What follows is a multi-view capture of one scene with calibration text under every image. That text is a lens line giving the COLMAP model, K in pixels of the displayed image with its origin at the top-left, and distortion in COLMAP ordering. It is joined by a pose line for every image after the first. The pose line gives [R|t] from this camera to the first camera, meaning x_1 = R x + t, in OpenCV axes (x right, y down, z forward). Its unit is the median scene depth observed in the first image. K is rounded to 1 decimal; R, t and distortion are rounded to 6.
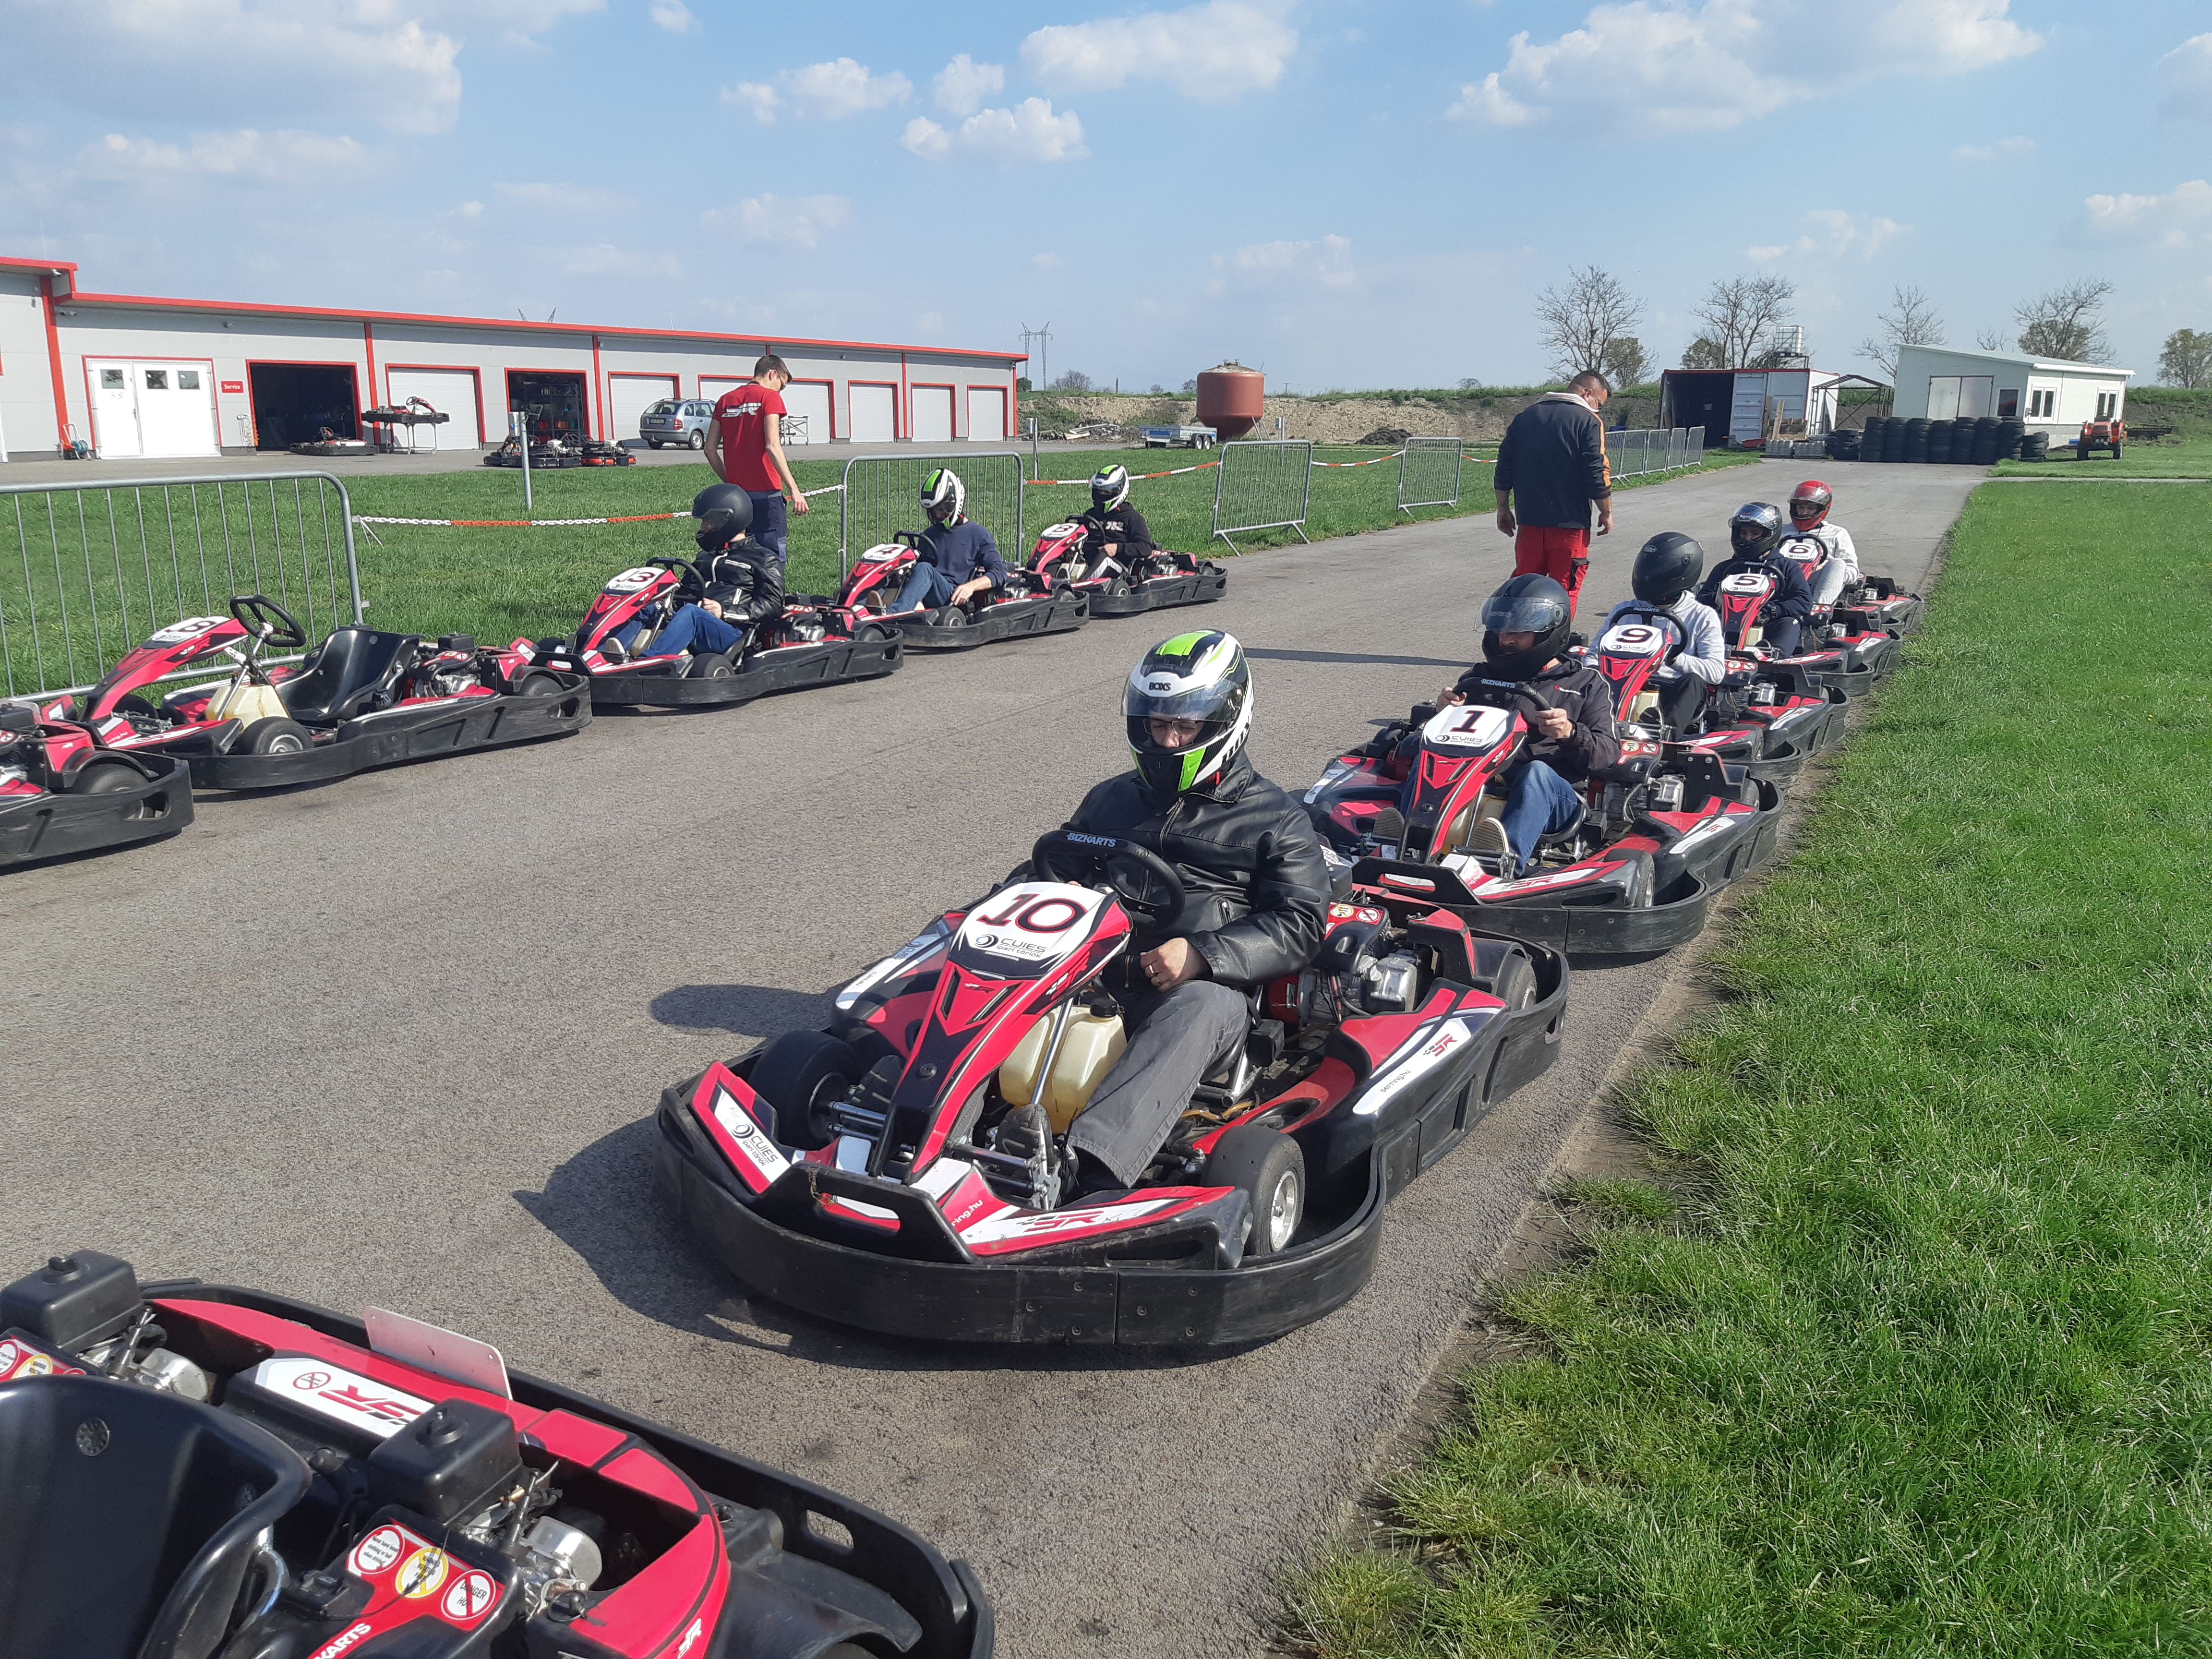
lens RADIAL K [[1660.8, 0, 1106.0], [0, 1660.8, 829.5], [0, 0, 1]] dist [-0.009892, -0.071180]
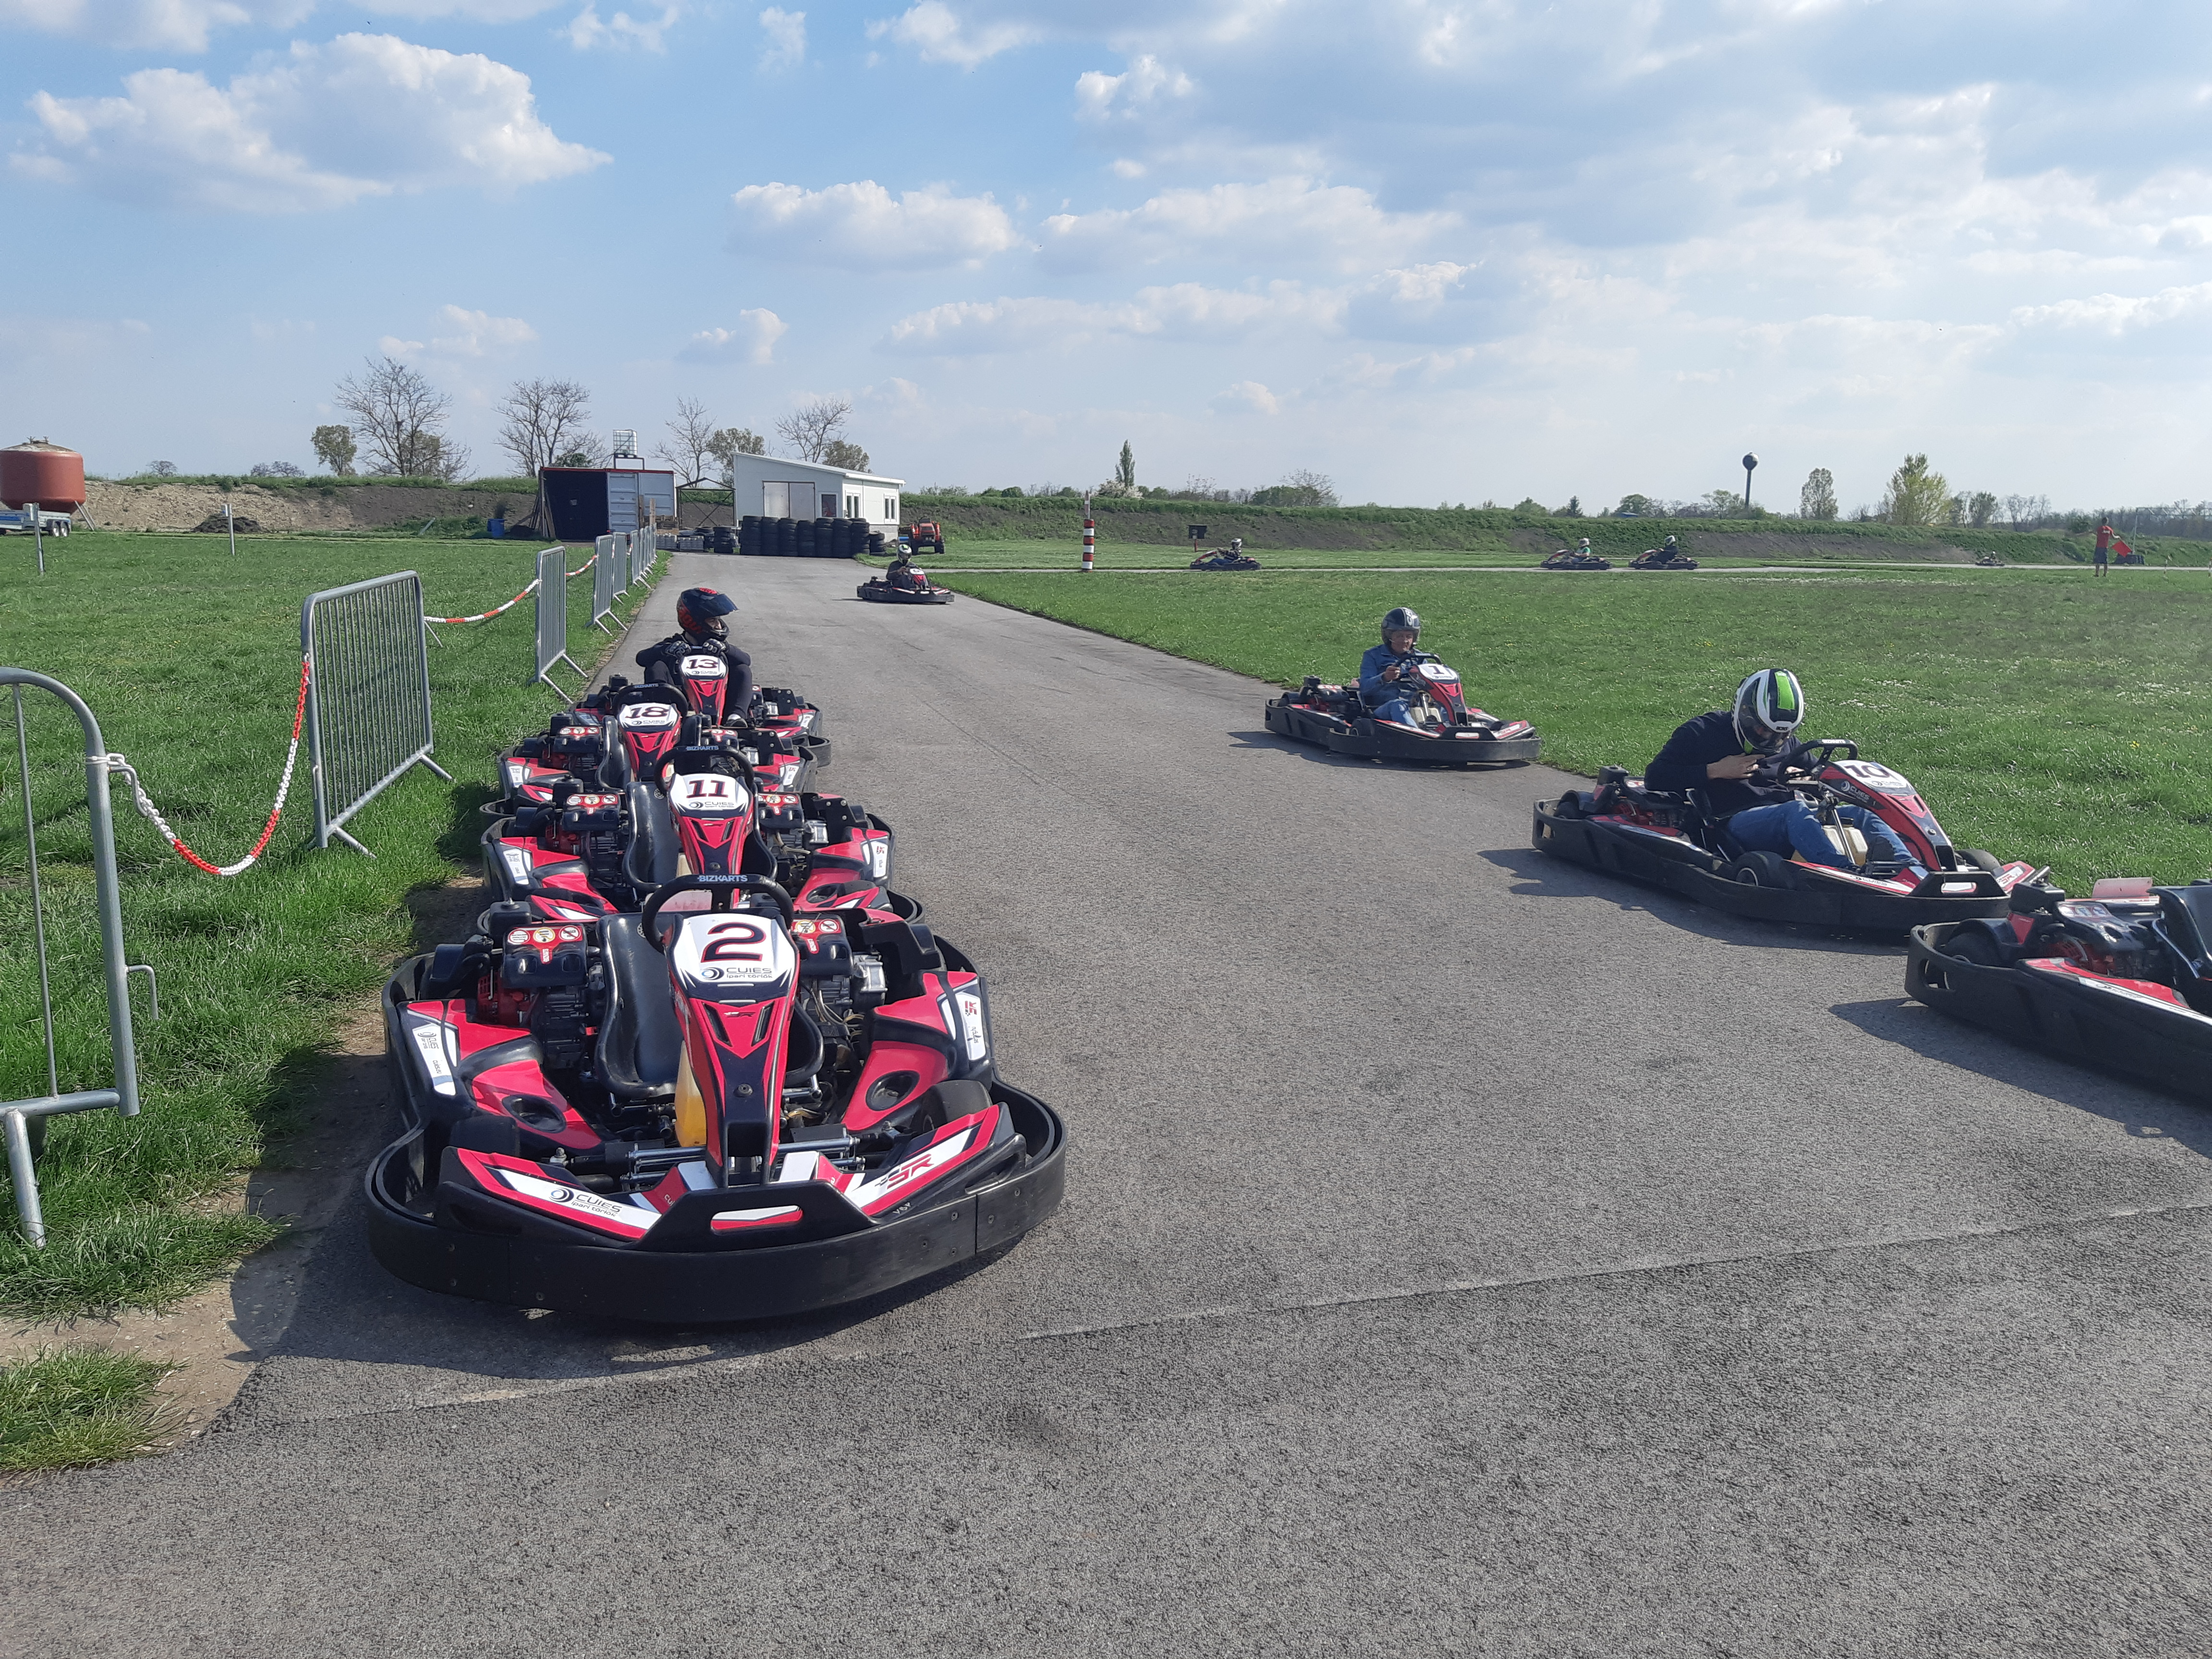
lens RADIAL K [[1660.8, 0, 1106.0], [0, 1660.8, 829.5], [0, 0, 1]] dist [-0.009892, -0.071180]
pose [[0.734974, -0.096078, 0.671254, -0.748986], [0.130783, 0.991410, -0.001295, 0.002133], [-0.665364, 0.088740, 0.741226, -0.031351]]
